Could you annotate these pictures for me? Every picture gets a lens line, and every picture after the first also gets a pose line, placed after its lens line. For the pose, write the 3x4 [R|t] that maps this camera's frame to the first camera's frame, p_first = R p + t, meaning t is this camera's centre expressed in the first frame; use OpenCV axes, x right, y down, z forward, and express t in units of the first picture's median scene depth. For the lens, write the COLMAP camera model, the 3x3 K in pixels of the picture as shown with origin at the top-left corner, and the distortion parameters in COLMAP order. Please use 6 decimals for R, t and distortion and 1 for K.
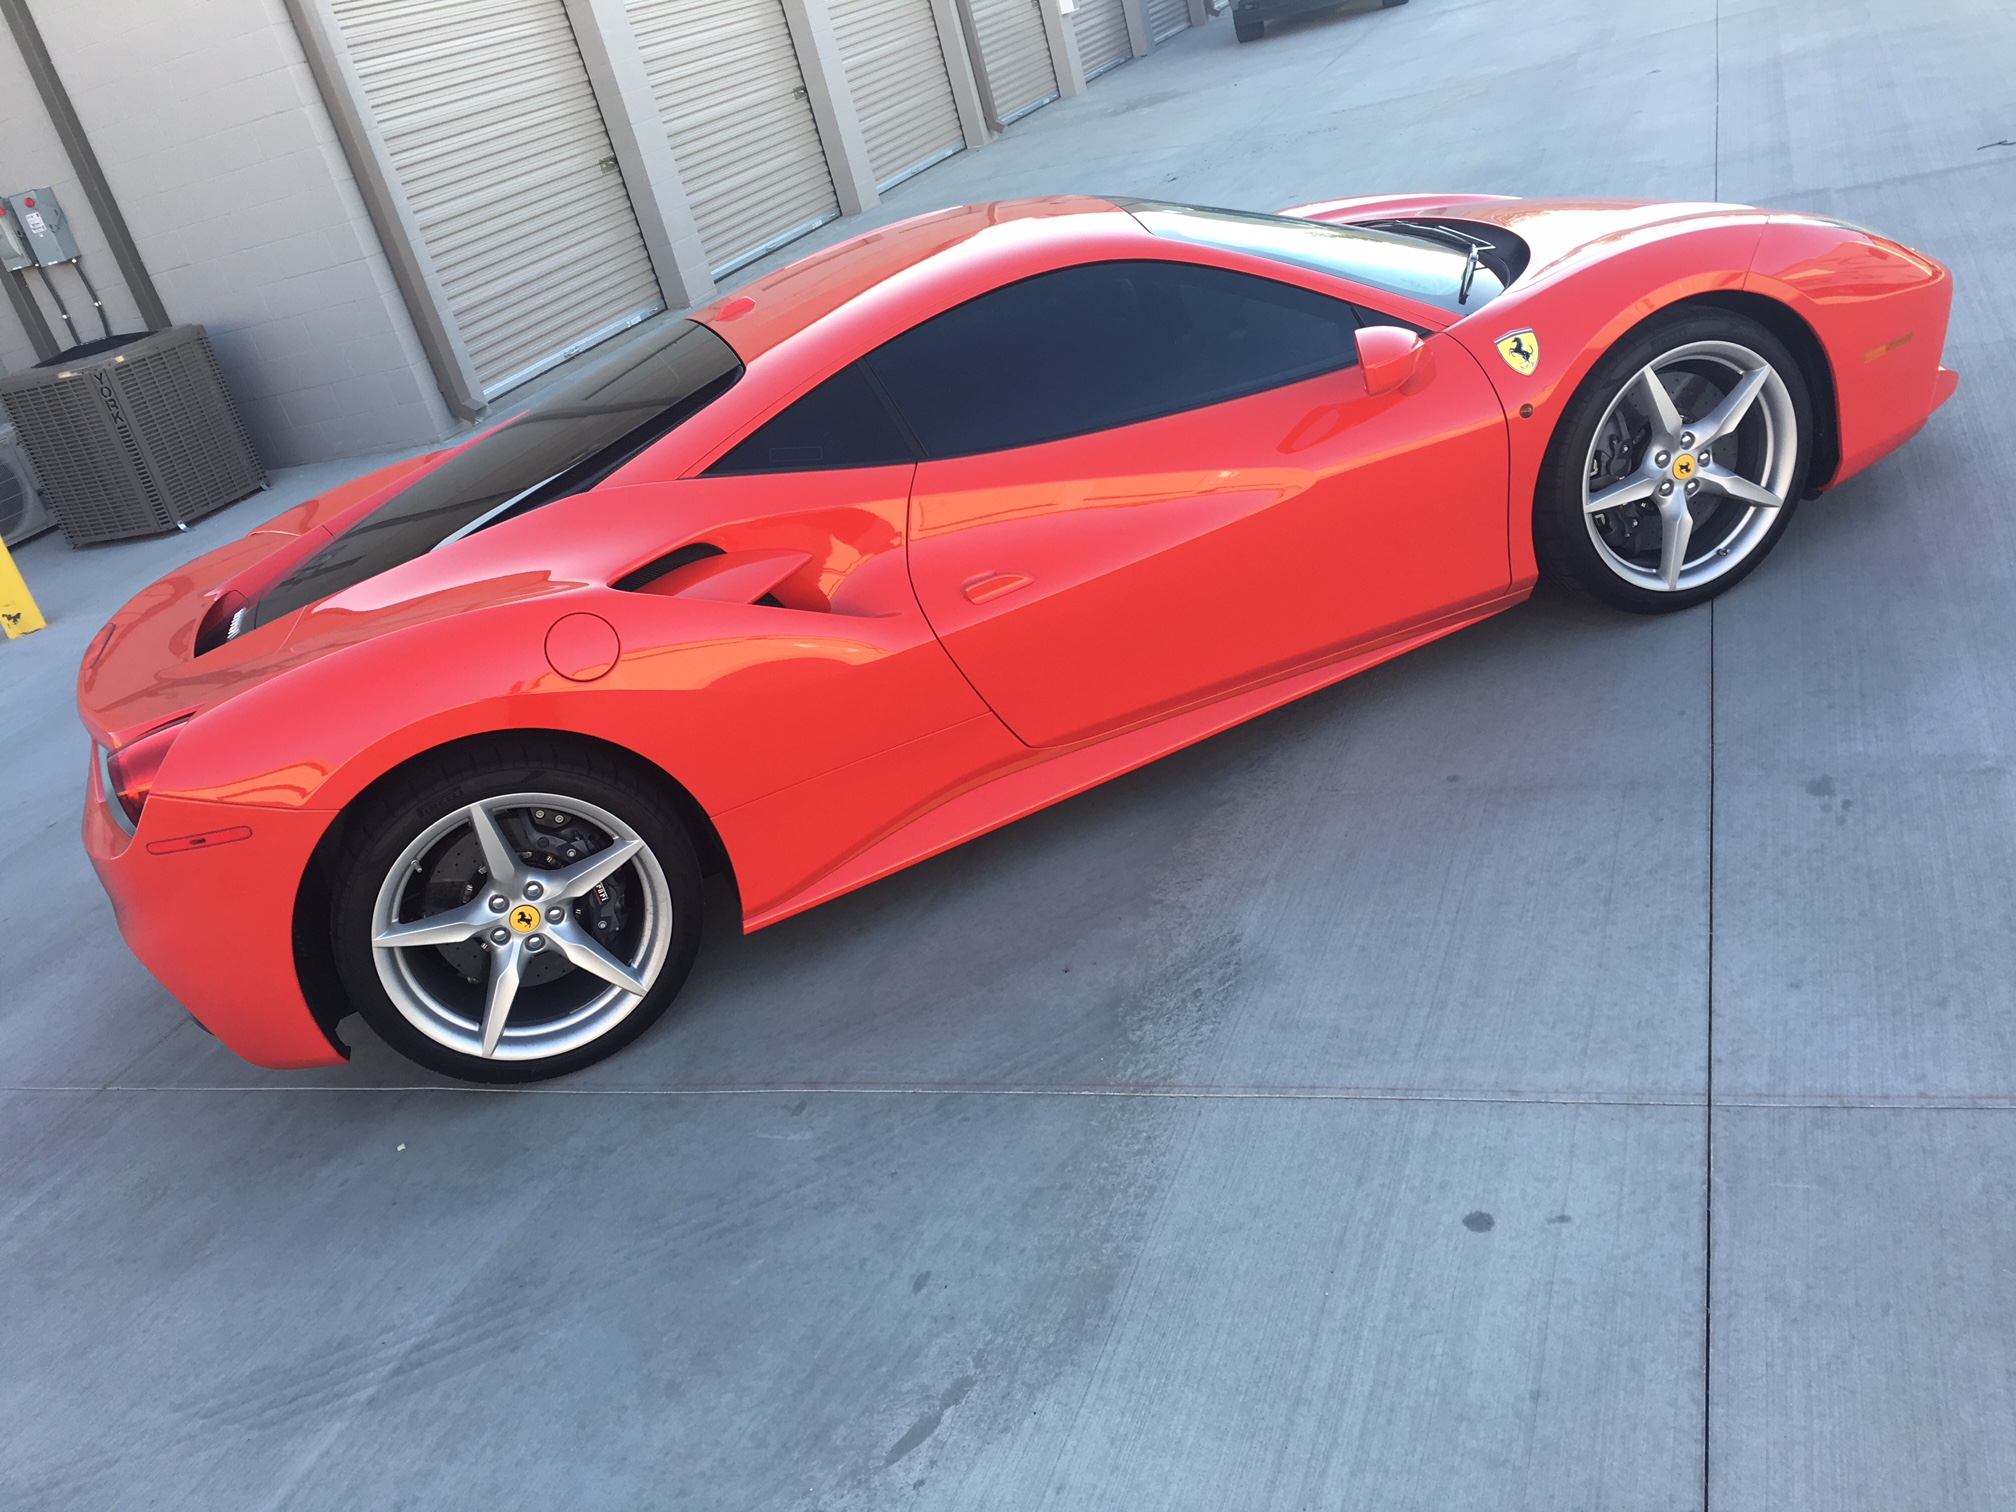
lens RADIAL K [[1701.5, 0, 1002.8], [0, 1701.5, 706.8], [0, 0, 1]] dist [0.044052, 0.013873]
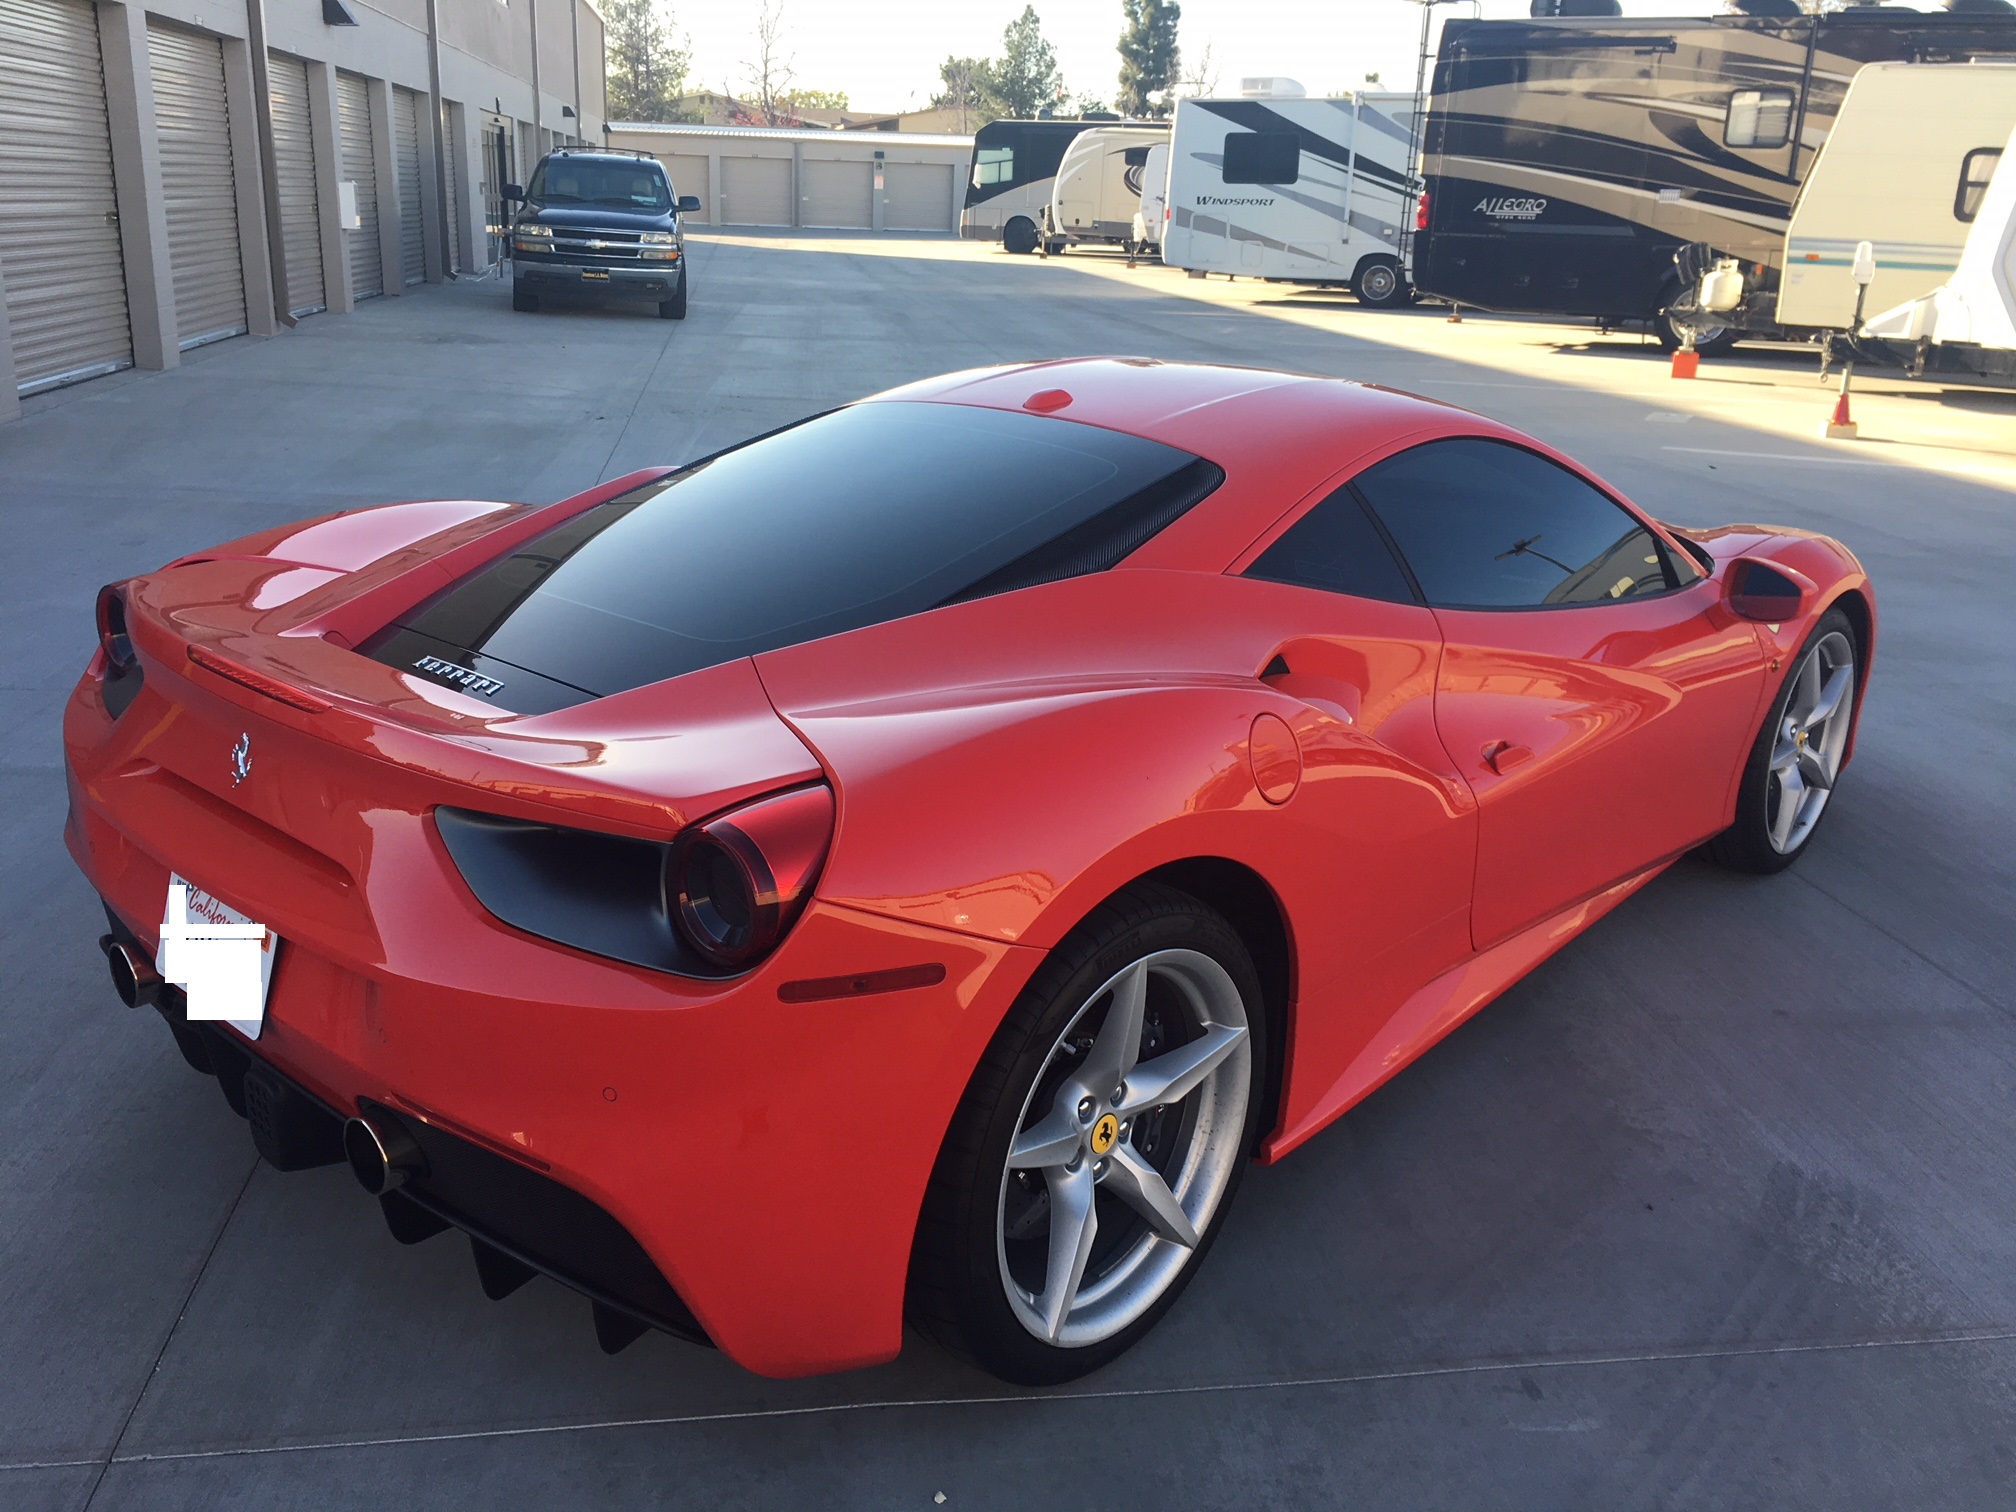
lens RADIAL K [[1701.5, 0, 1002.8], [0, 1701.5, 706.8], [0, 0, 1]] dist [0.044052, 0.013873]
pose [[0.844466, 0.143781, 0.515949, -0.705797], [-0.049347, 0.980084, -0.192355, 0.089284], [-0.533331, 0.136977, 0.834743, 0.410687]]
